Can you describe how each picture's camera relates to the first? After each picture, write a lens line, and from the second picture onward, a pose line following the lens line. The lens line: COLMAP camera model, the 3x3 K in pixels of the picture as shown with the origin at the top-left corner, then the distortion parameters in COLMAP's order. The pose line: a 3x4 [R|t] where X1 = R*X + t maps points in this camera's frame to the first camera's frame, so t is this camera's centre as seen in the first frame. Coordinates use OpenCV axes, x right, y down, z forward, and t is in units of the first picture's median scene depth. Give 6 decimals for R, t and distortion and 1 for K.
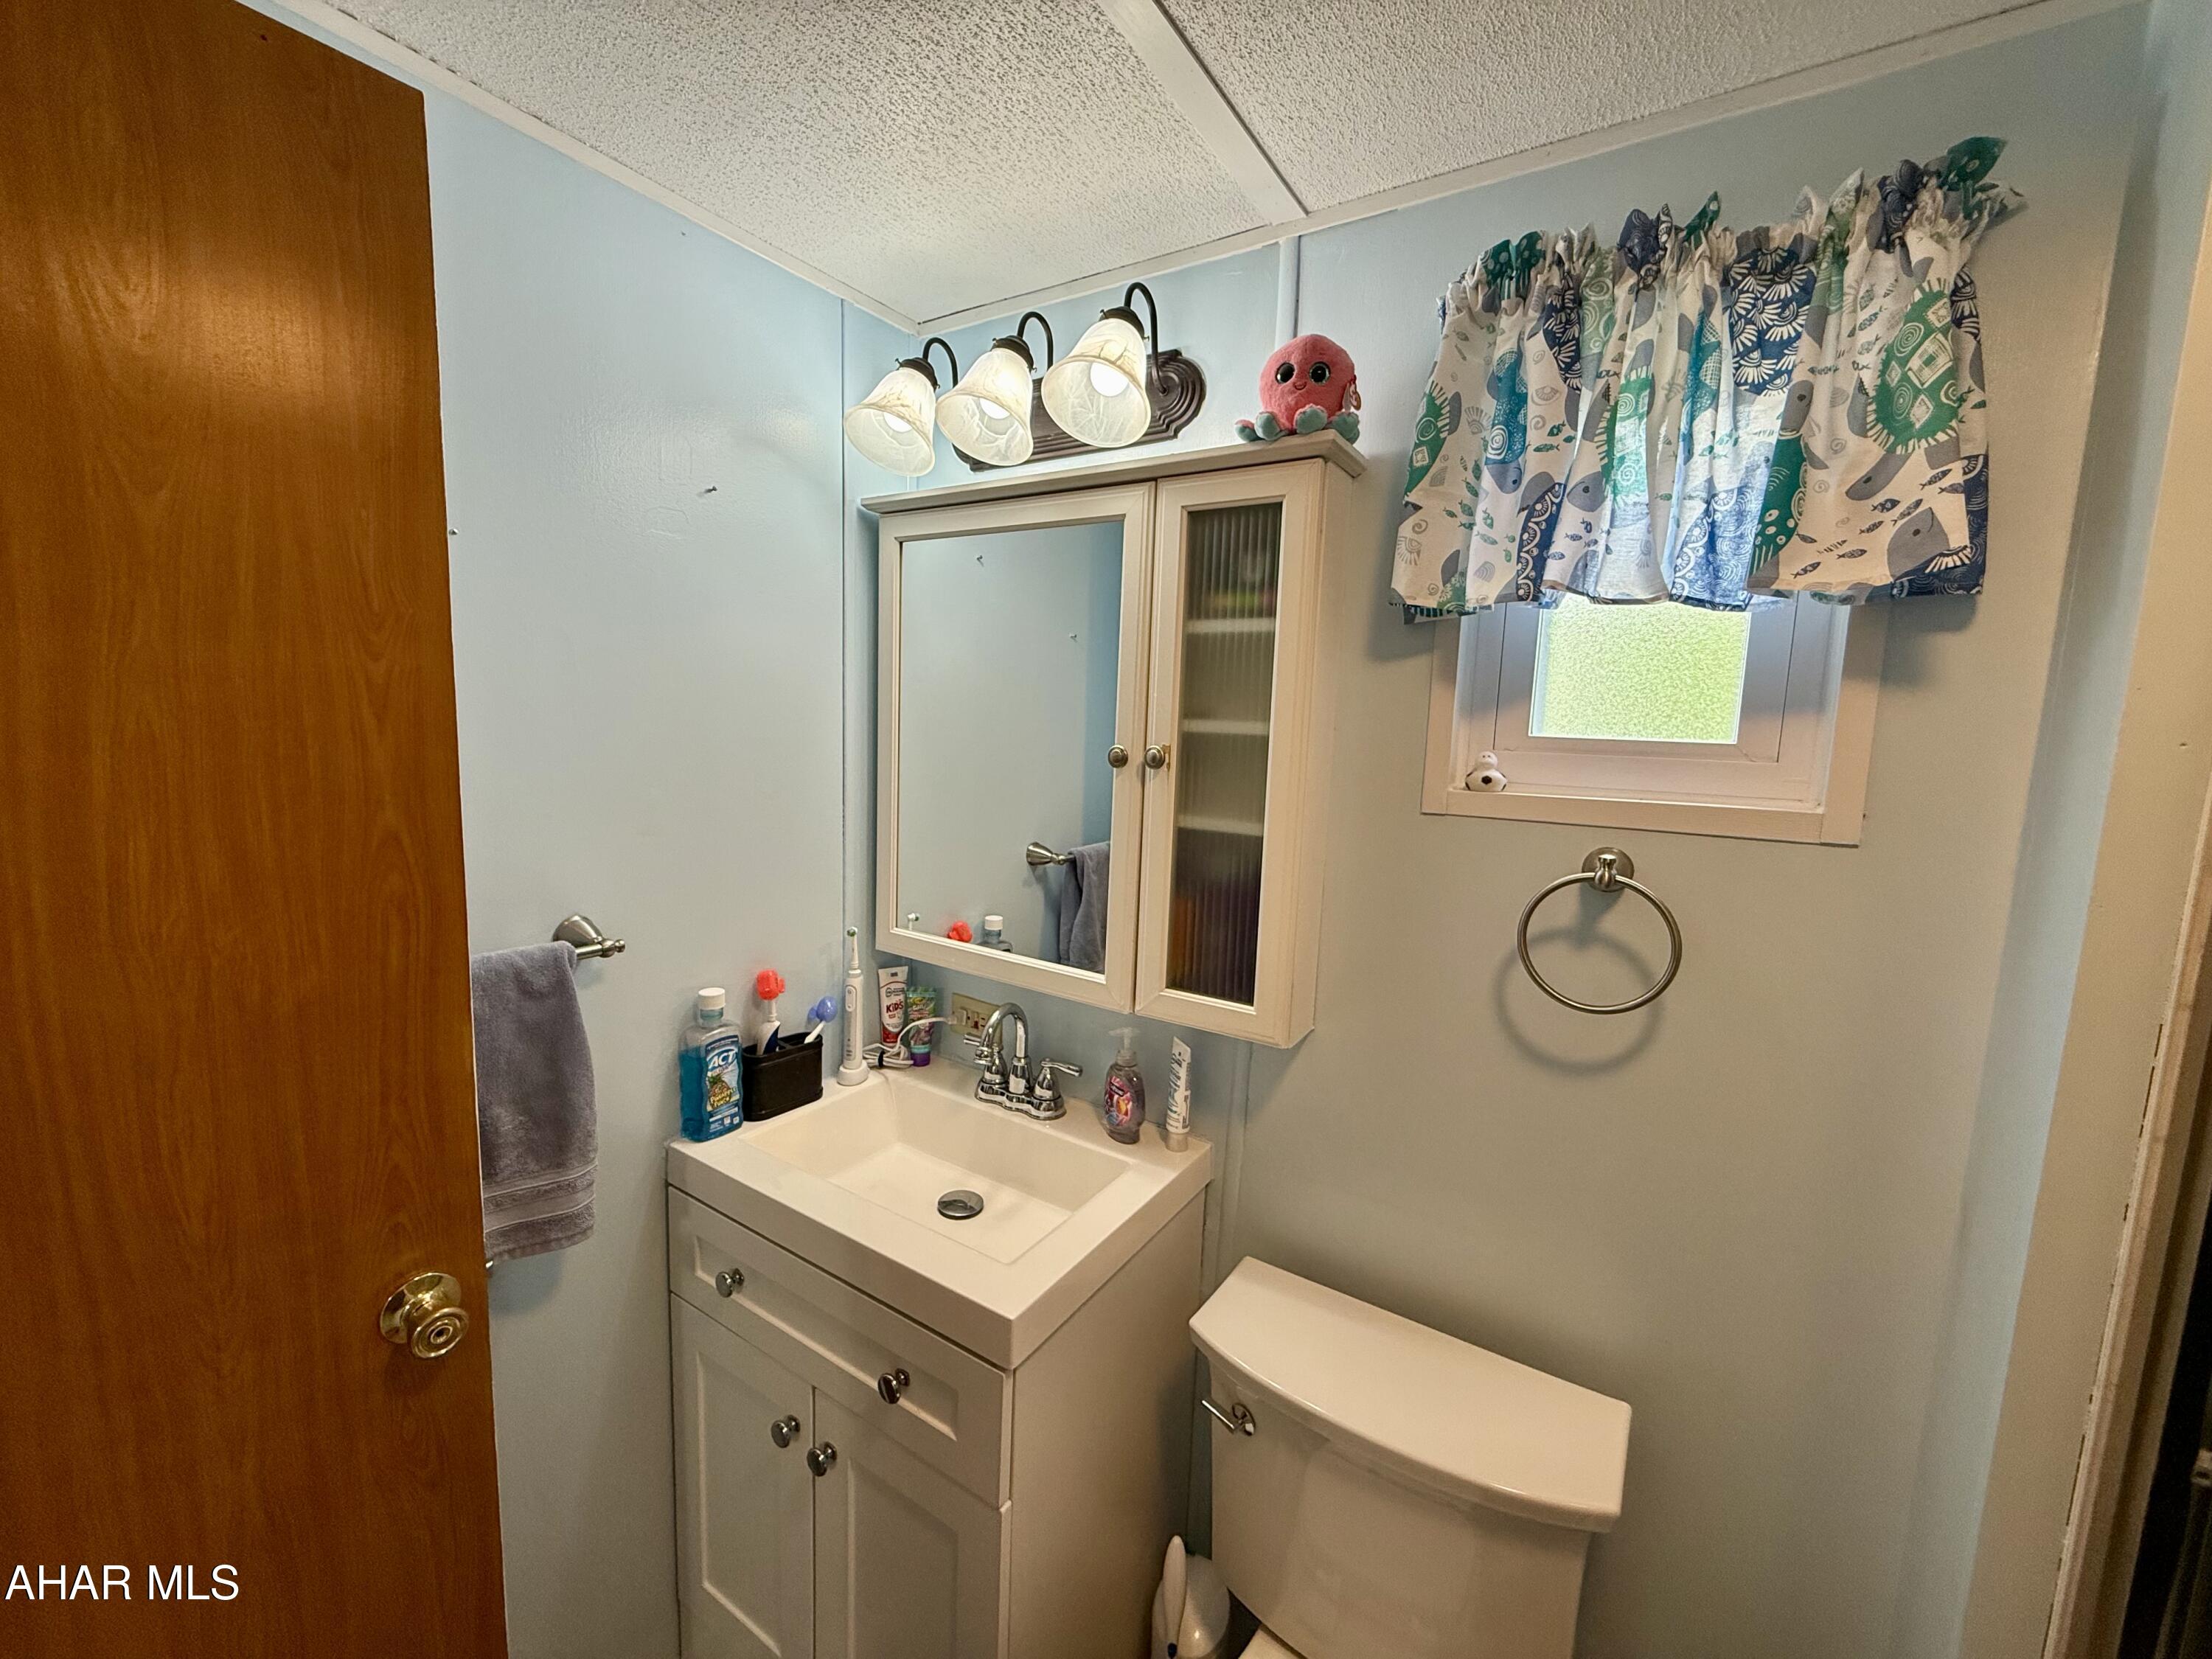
lens RADIAL K [[879.0, 0, 1099.9], [0, 879.0, 830.8], [0, 0, 1]] dist [-0.000030, -0.000091]
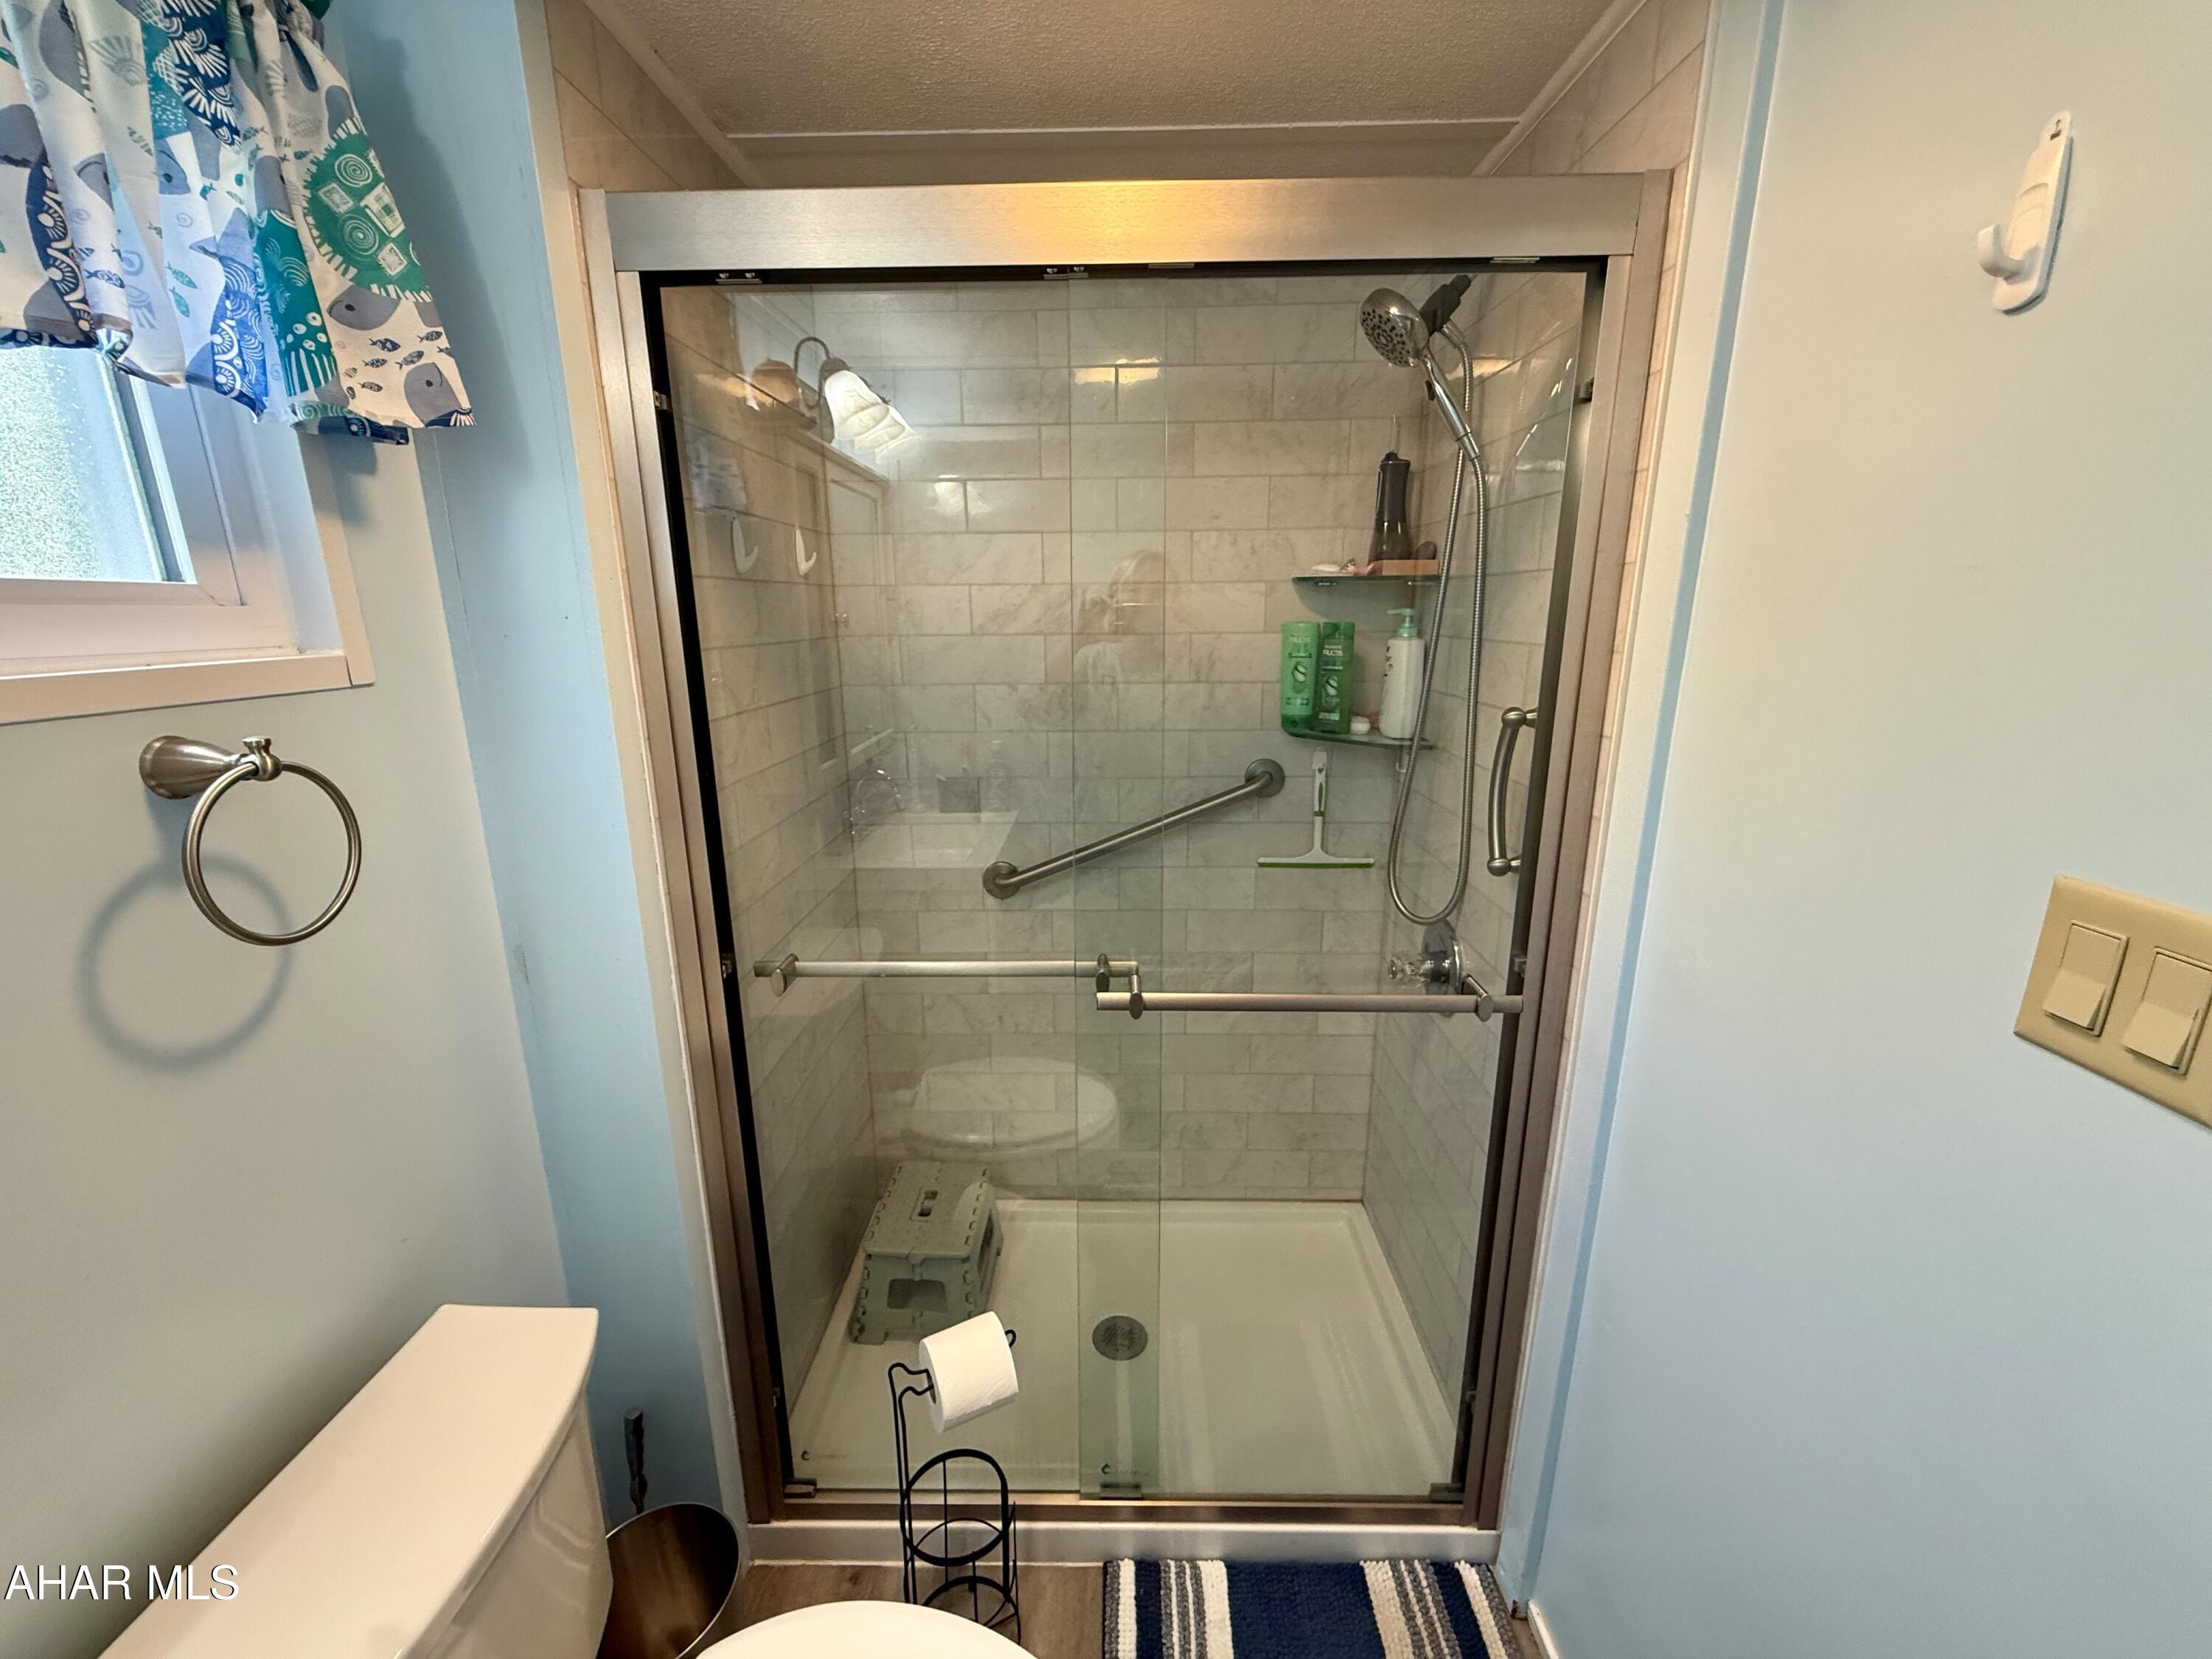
lens RADIAL K [[879.0, 0, 1104.2], [0, 879.0, 827.7], [0, 0, 1]] dist [-0.000030, -0.000091]
pose [[-0.535784, -0.238079, 0.810095, -0.444405], [0.086067, 0.939028, 0.332895, -0.087080], [-0.839957, 0.248082, -0.482625, 0.762579]]
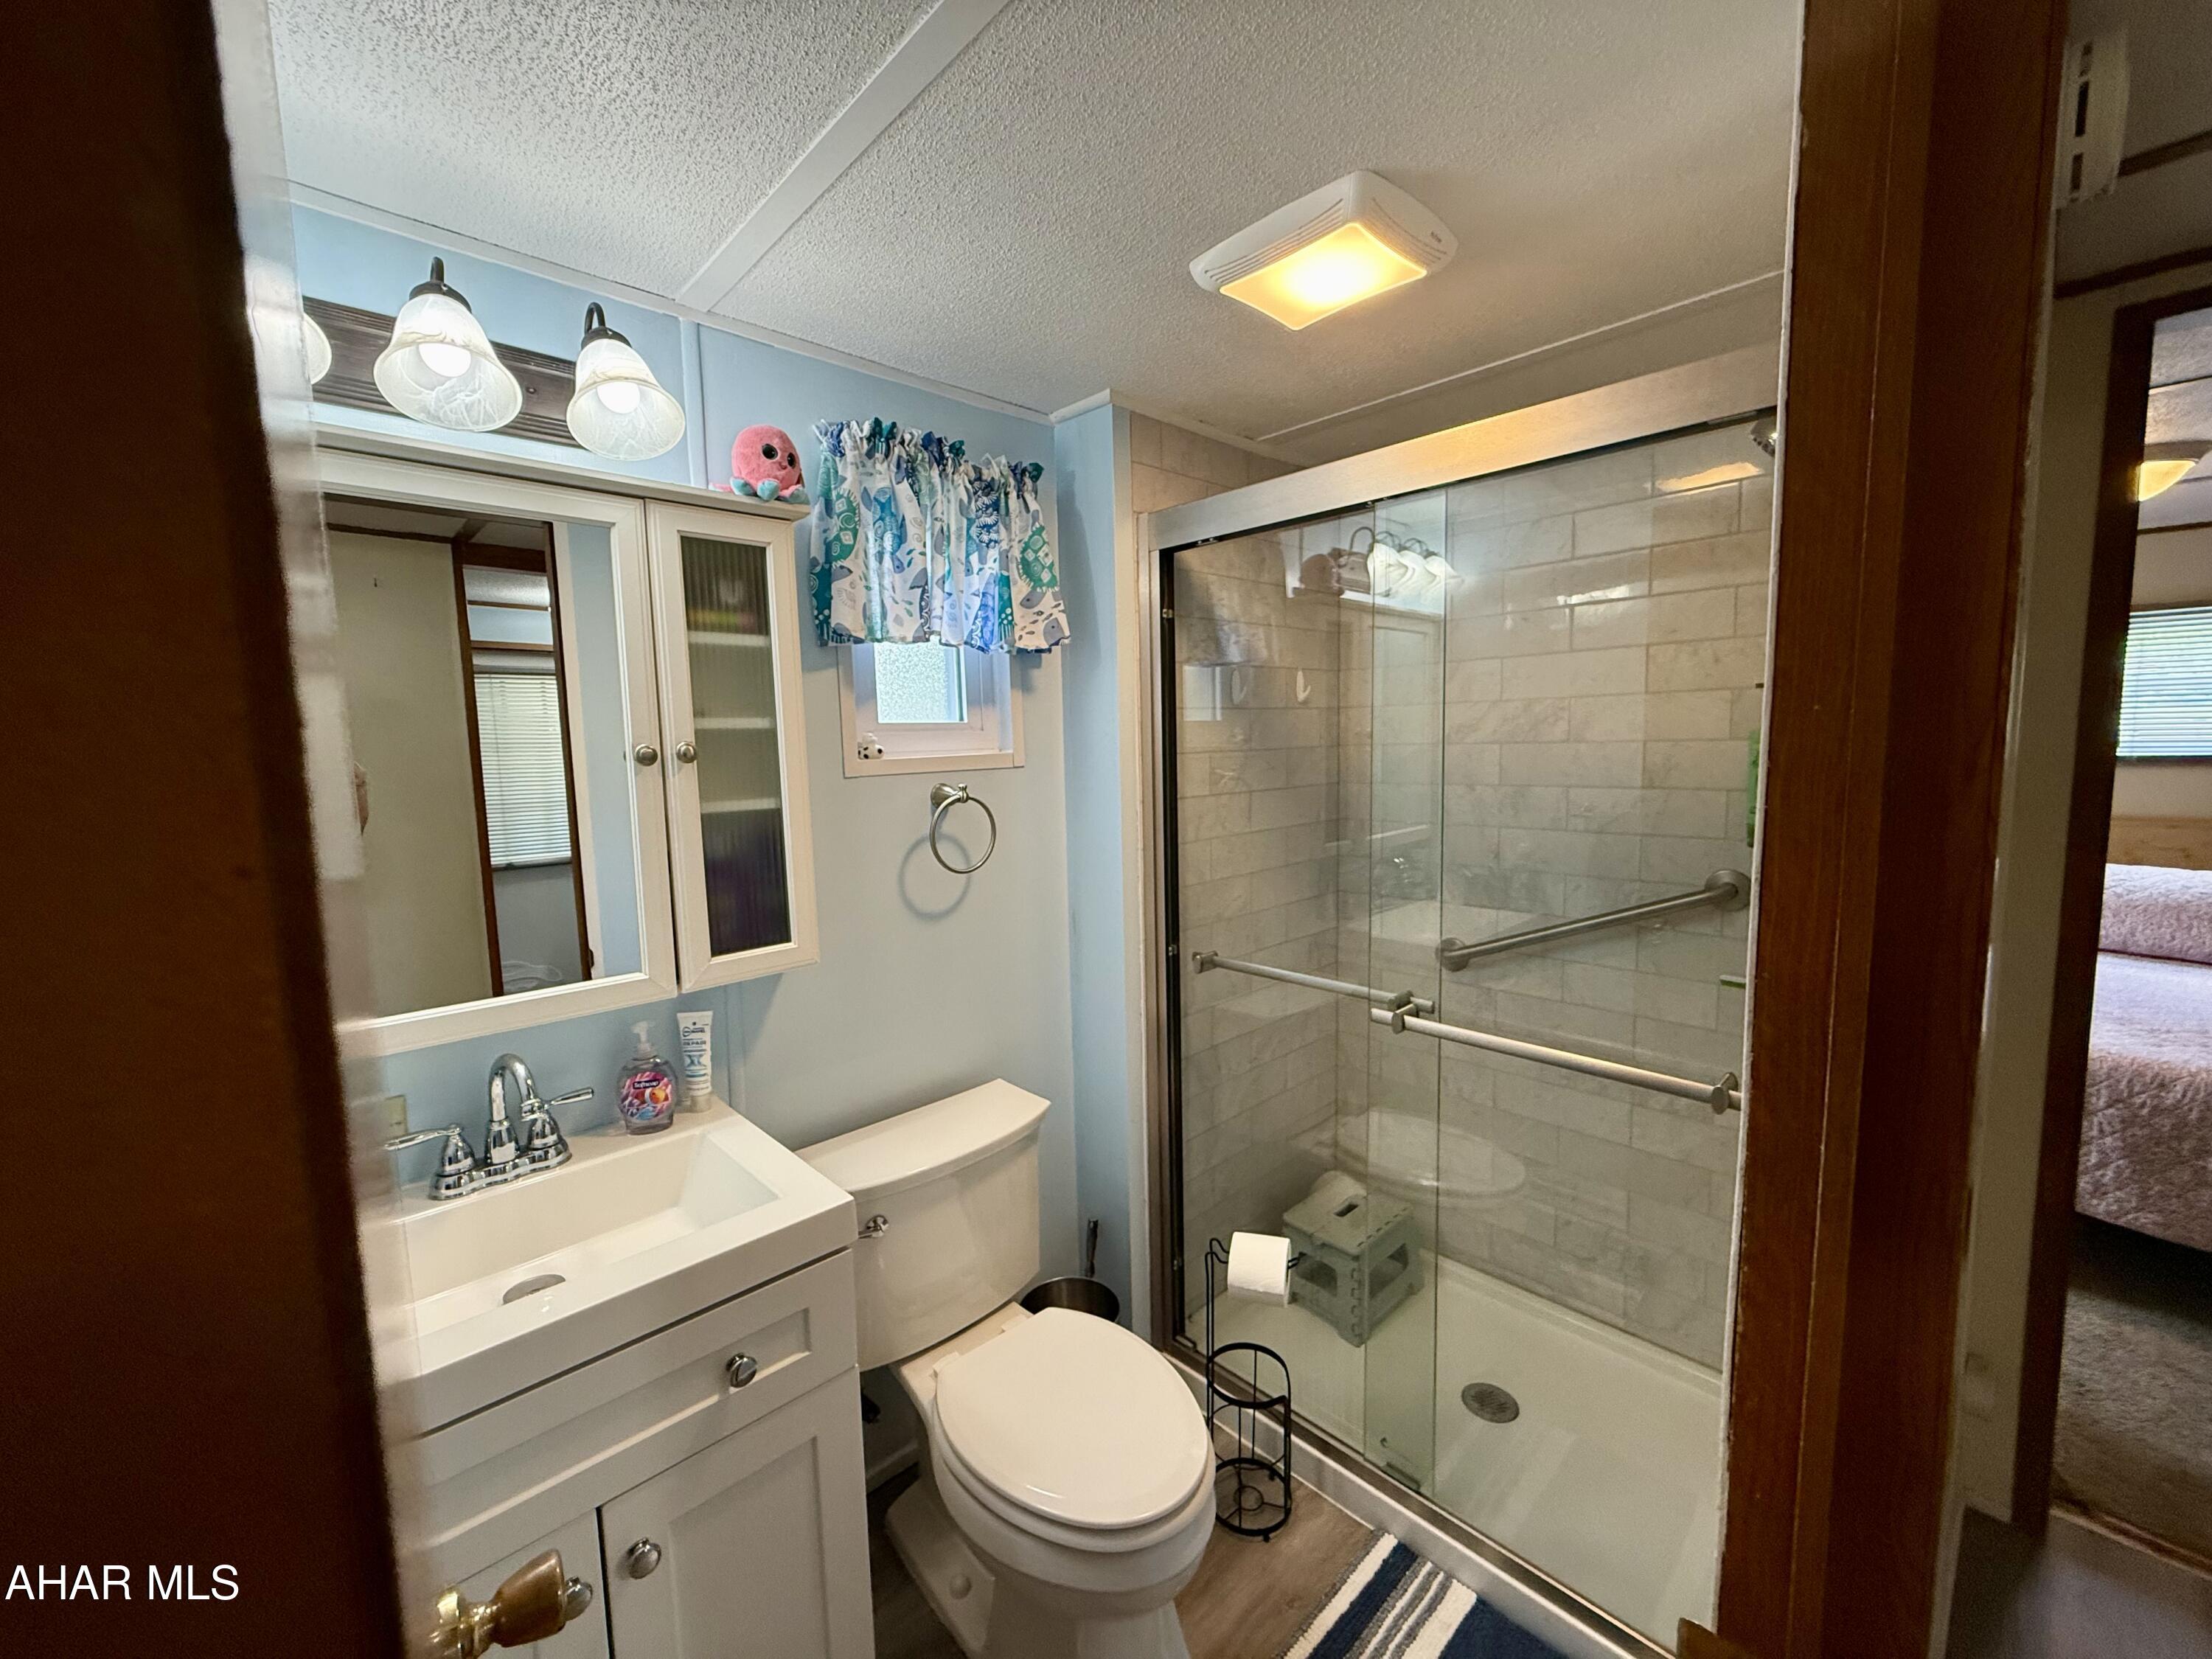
lens RADIAL K [[879.0, 0, 1104.4], [0, 879.0, 829.1], [0, 0, 1]] dist [-0.000030, -0.000091]
pose [[0.223526, -0.146575, 0.963614, -1.108629], [0.150106, 0.982011, 0.114554, -0.045445], [-0.963070, 0.119039, 0.241507, 0.287969]]
